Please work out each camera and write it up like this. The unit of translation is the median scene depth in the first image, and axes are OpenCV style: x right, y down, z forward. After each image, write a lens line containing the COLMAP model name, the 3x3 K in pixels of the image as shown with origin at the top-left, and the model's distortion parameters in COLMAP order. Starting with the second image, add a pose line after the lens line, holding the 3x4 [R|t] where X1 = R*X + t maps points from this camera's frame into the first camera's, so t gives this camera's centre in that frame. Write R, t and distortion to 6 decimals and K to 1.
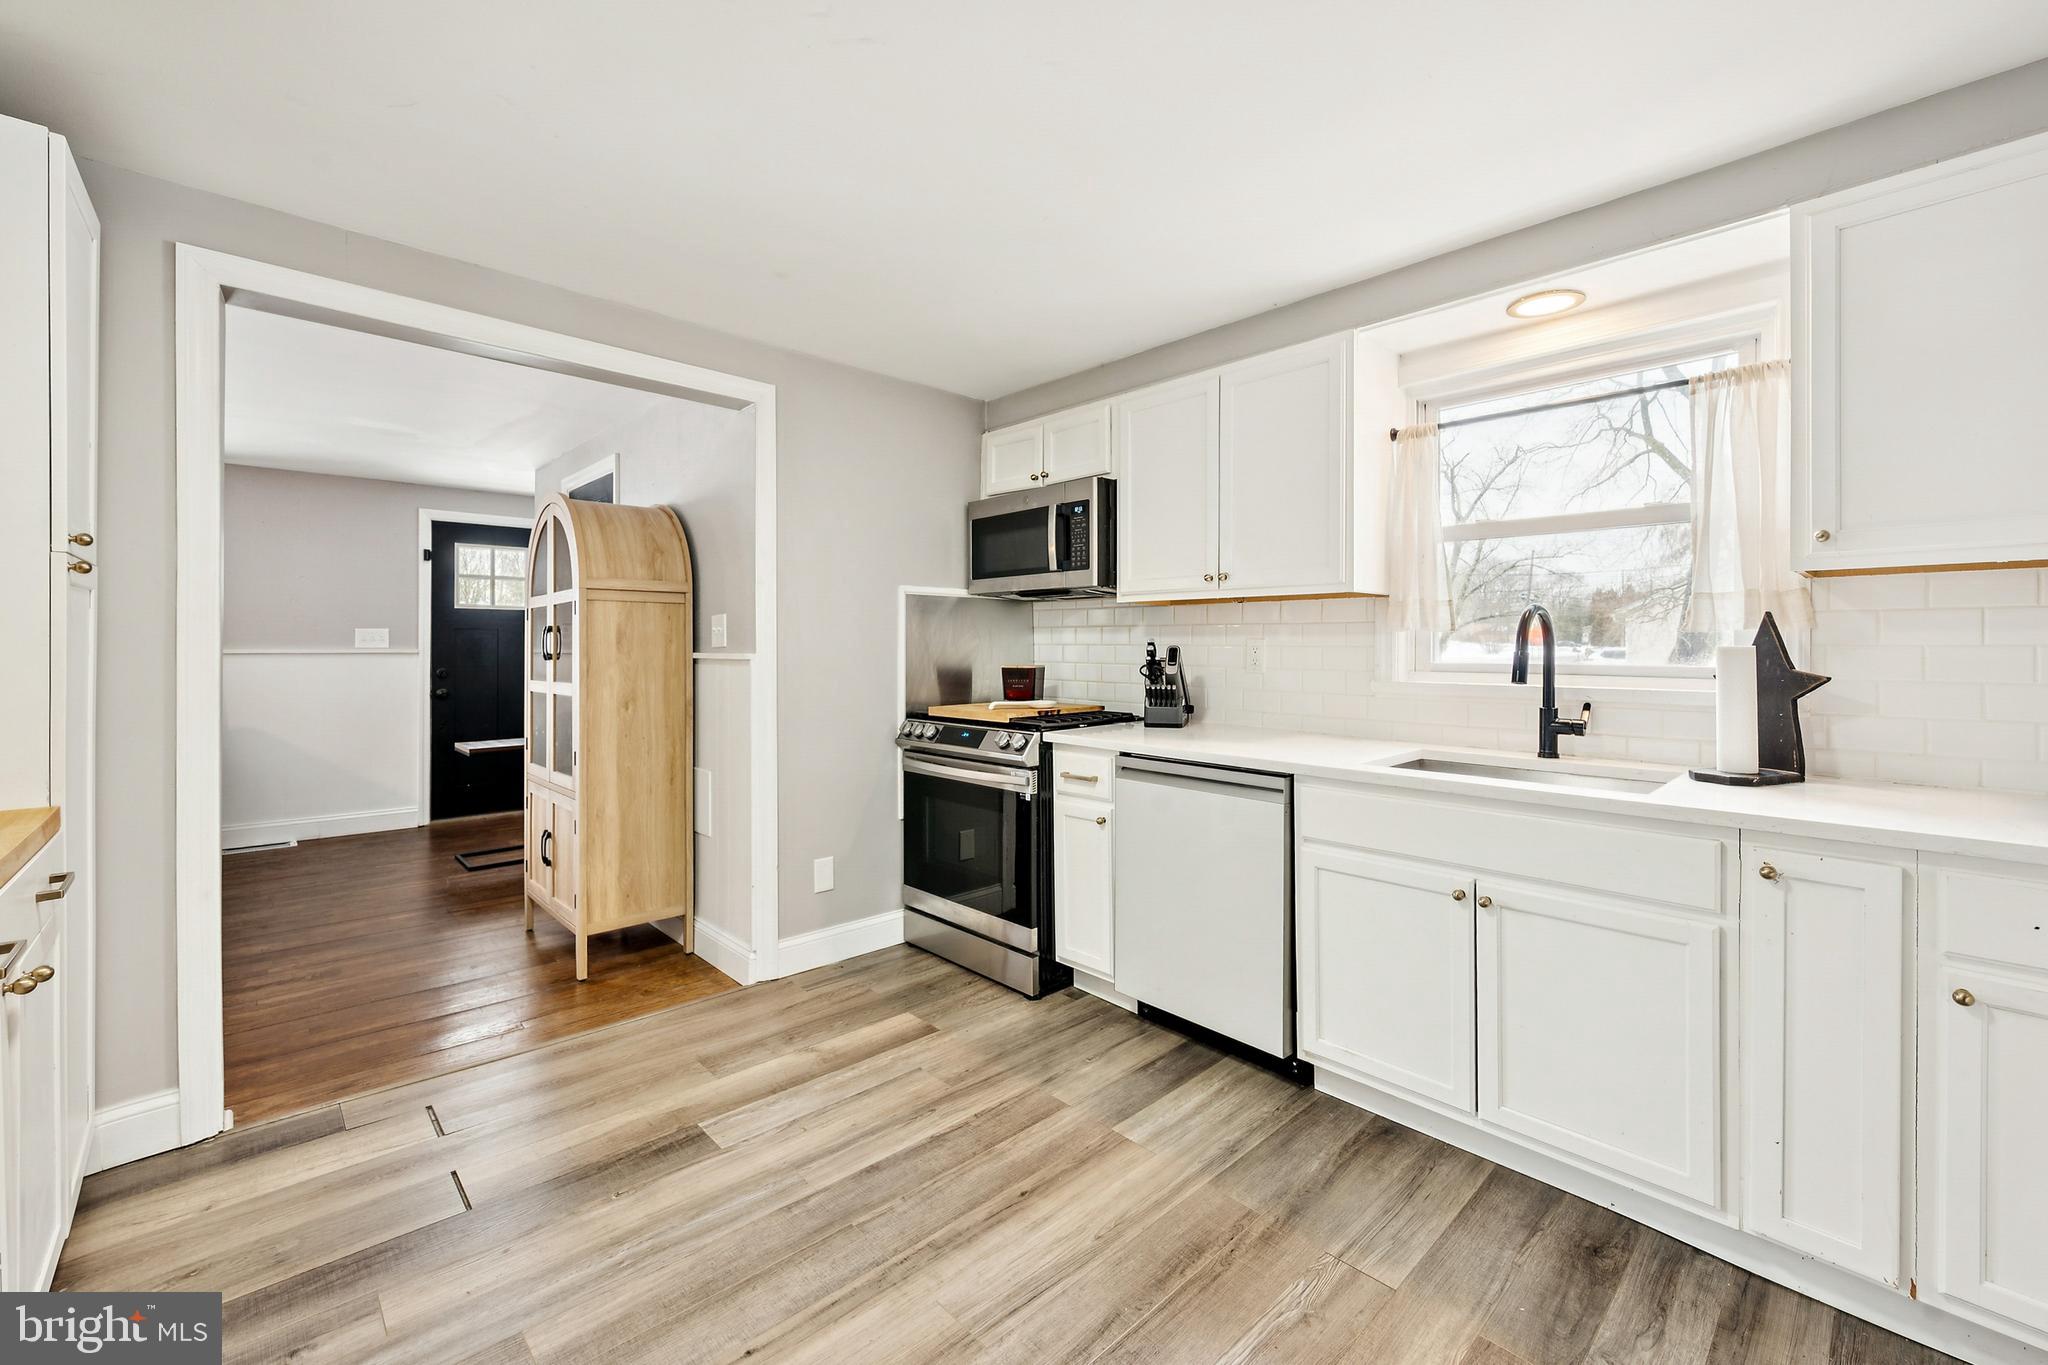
lens RADIAL K [[834.2, 0, 1038.2], [0, 834.2, 652.4], [0, 0, 1]] dist [0.000079, -0.000091]
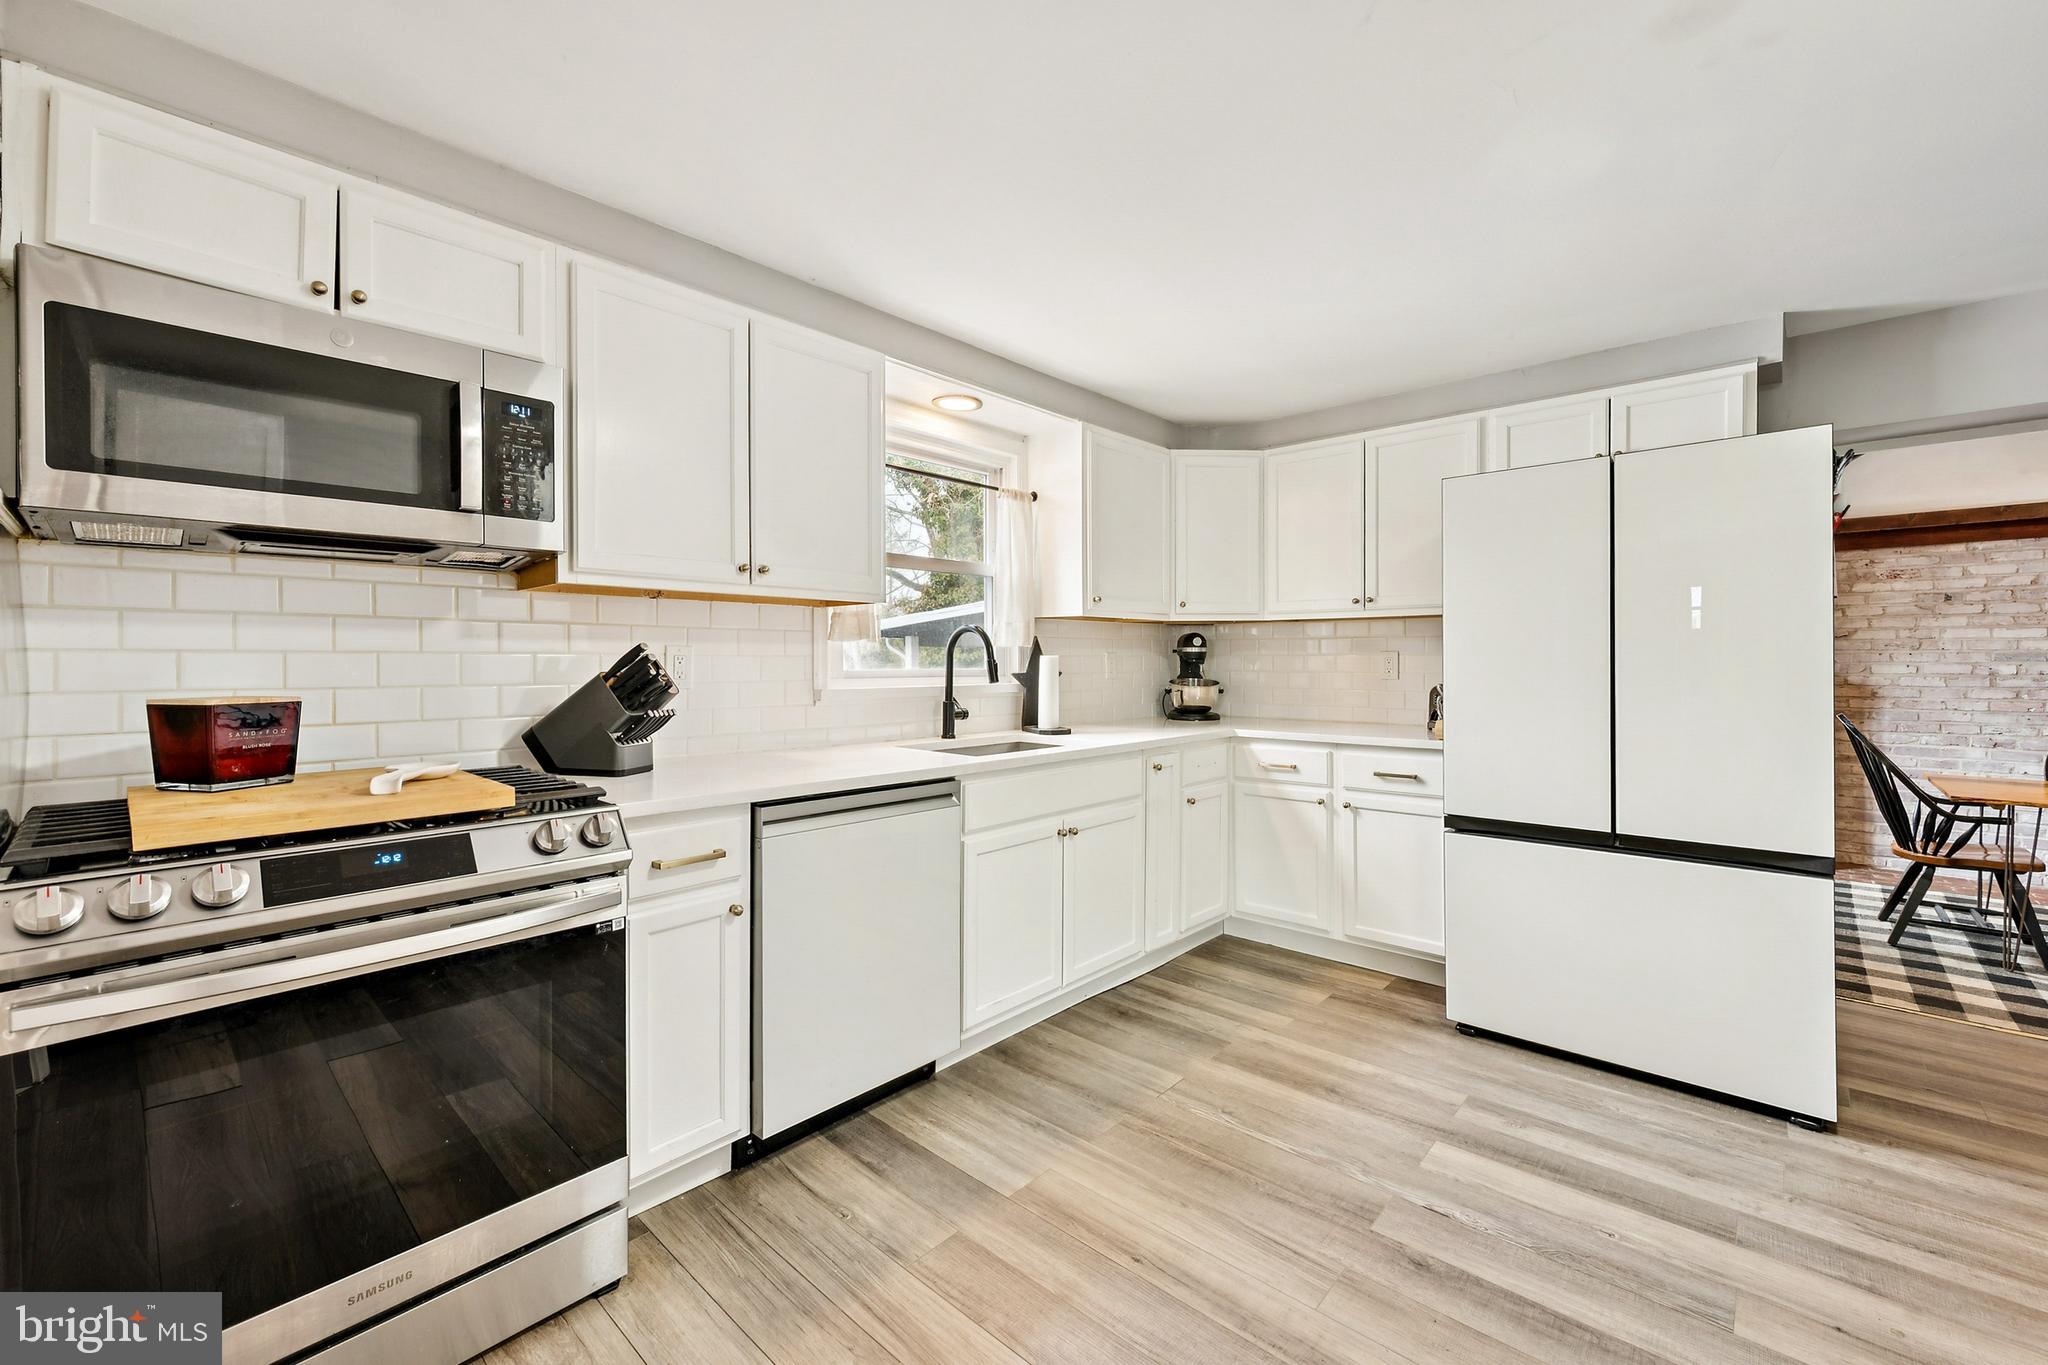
lens RADIAL K [[830.3, 0, 1051.7], [0, 830.3, 666.6], [0, 0, 1]] dist [0.001565, 0.000160]
pose [[-0.080104, -0.014929, 0.996675, -0.859169], [0.005628, 0.999865, 0.015430, -0.010205], [-0.996771, 0.006846, -0.080009, 1.105280]]
